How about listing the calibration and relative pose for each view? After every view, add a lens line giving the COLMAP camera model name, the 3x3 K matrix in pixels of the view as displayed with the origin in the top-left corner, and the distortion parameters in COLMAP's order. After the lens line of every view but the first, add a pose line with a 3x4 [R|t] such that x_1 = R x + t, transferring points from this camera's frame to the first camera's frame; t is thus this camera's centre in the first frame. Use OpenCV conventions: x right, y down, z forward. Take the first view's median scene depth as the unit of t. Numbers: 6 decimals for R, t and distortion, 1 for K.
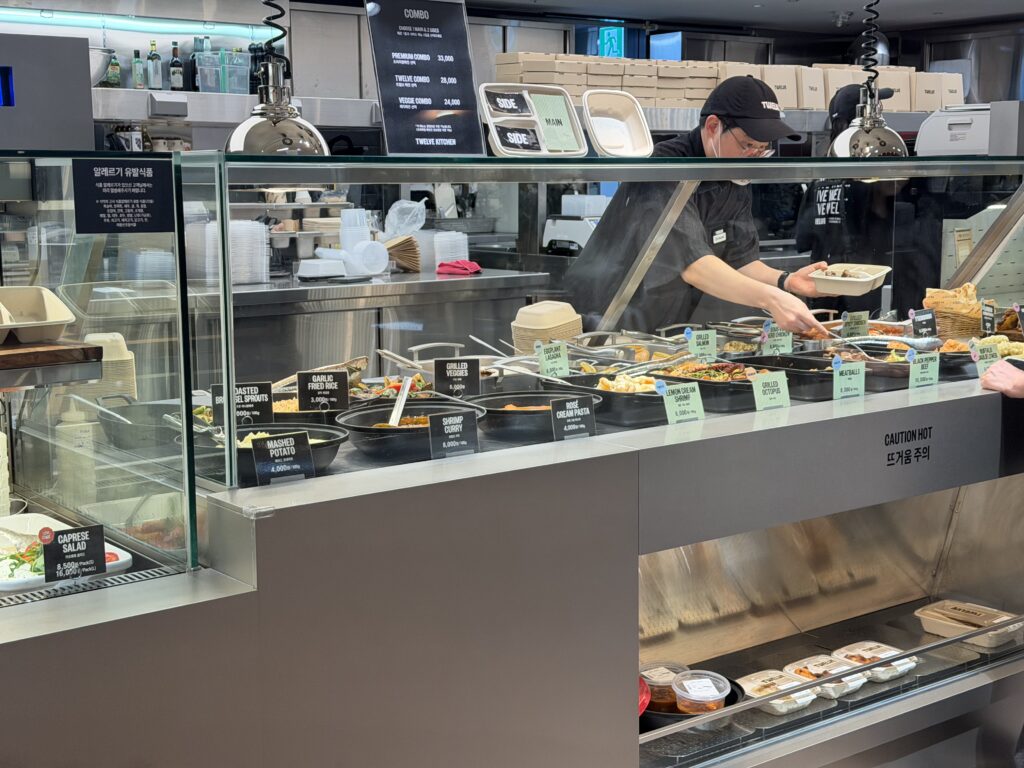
lens RADIAL K [[1422.2, 0, 512.0], [0, 1422.2, 384.0], [0, 0, 1]] dist [0.184704, -0.301780]
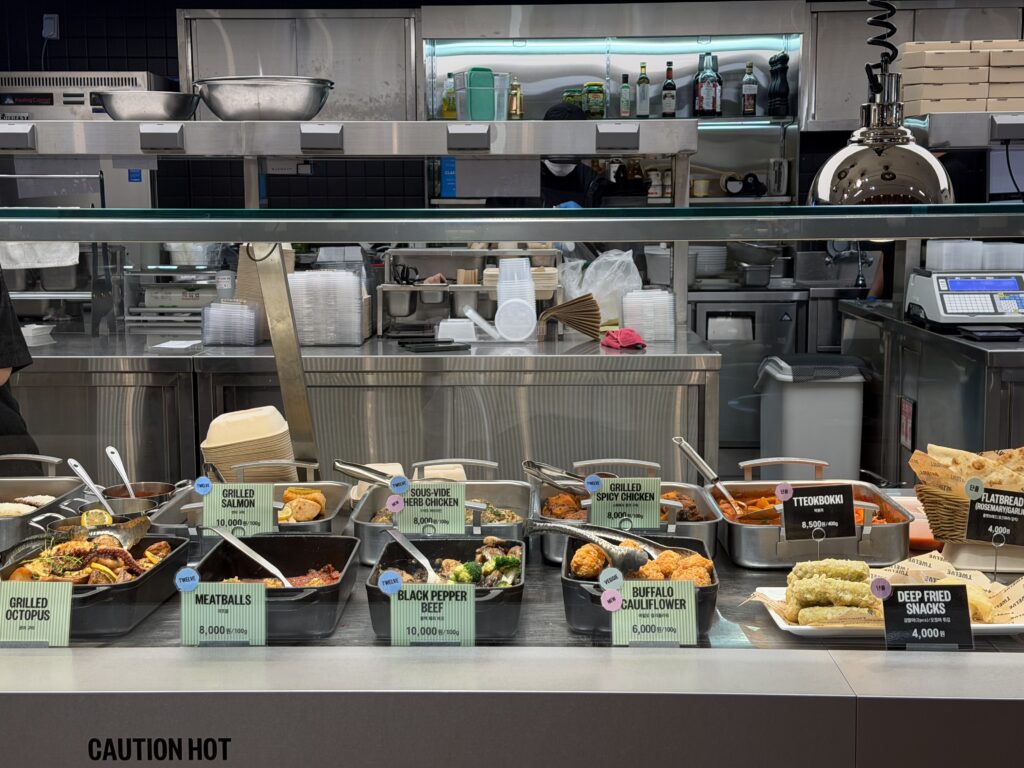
lens RADIAL K [[1422.2, 0, 512.0], [0, 1422.2, 384.0], [0, 0, 1]] dist [0.184704, -0.301780]
pose [[0.777651, 0.081502, -0.623392, 0.417440], [-0.091629, 0.995667, 0.015871, -0.069280], [0.621984, 0.044779, 0.781749, 0.404299]]
